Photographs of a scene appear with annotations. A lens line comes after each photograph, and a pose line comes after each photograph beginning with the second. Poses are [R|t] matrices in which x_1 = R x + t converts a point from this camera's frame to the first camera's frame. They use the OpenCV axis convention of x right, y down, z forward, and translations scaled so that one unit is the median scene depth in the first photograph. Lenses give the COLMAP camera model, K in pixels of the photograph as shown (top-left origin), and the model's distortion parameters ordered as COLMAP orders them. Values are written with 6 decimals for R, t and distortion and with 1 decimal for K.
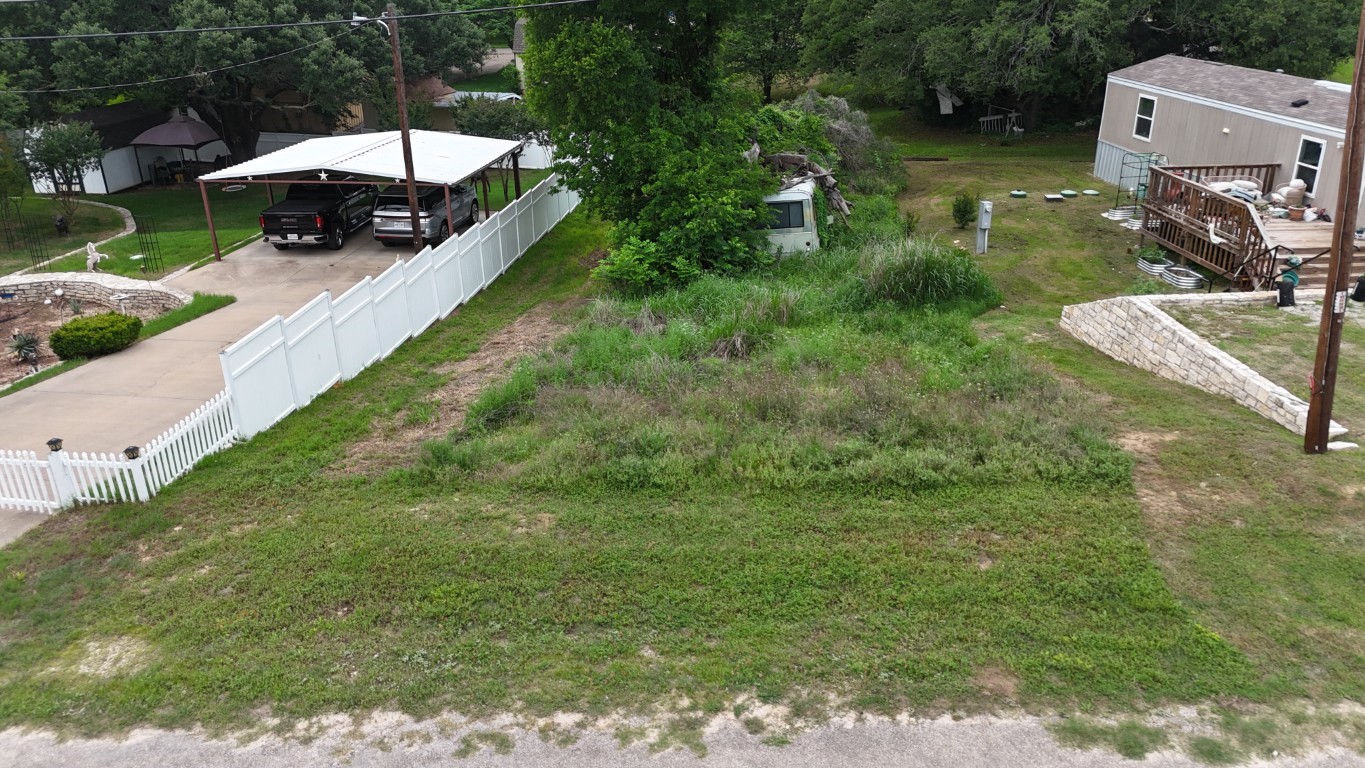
lens RADIAL K [[1000.6, 0, 683.6], [0, 1000.6, 389.1], [0, 0, 1]] dist [0.058489, -0.053621]
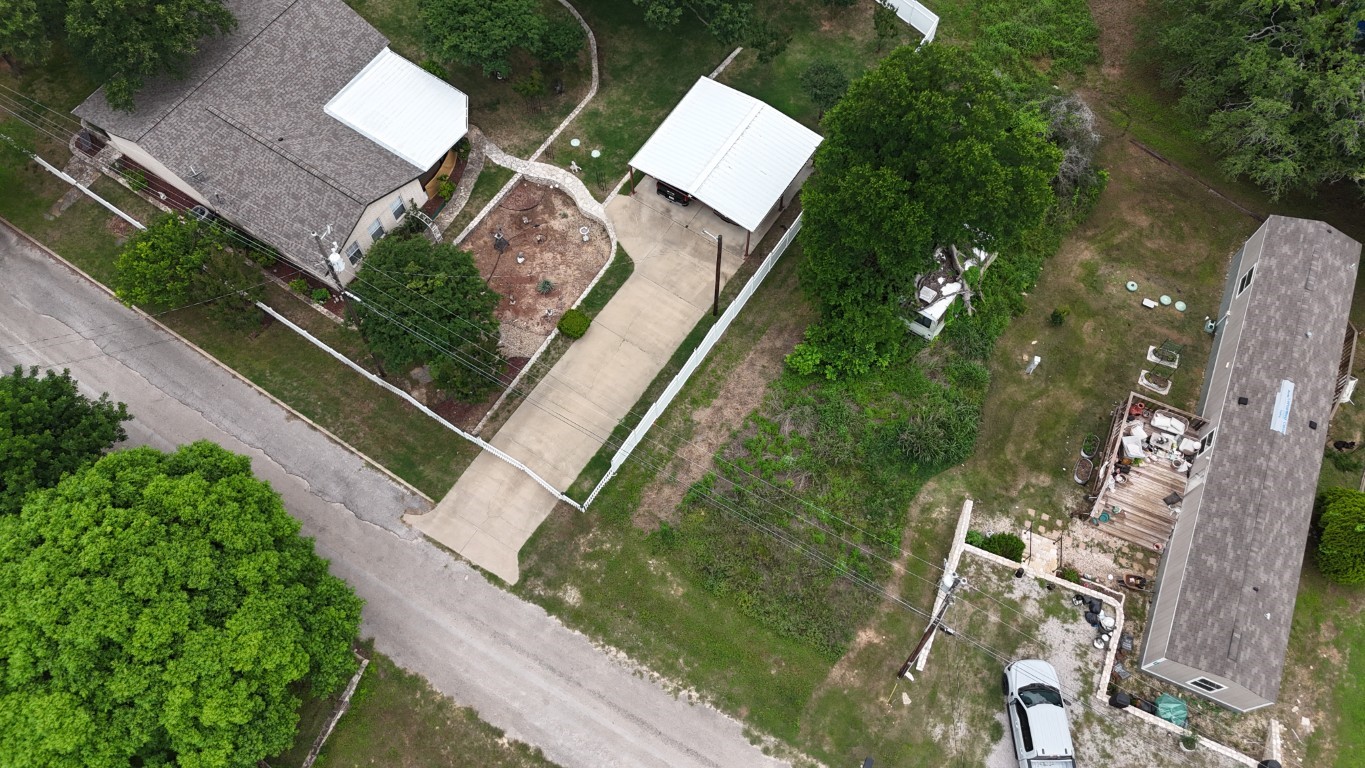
lens RADIAL K [[1000.6, 0, 682.5], [0, 1000.6, 383.4], [0, 0, 1]] dist [0.058489, -0.053621]
pose [[0.894485, 0.407845, -0.183190, 0.152318], [-0.180548, 0.704339, 0.686520, -1.975020], [0.409021, -0.581007, 0.703656, -0.744145]]
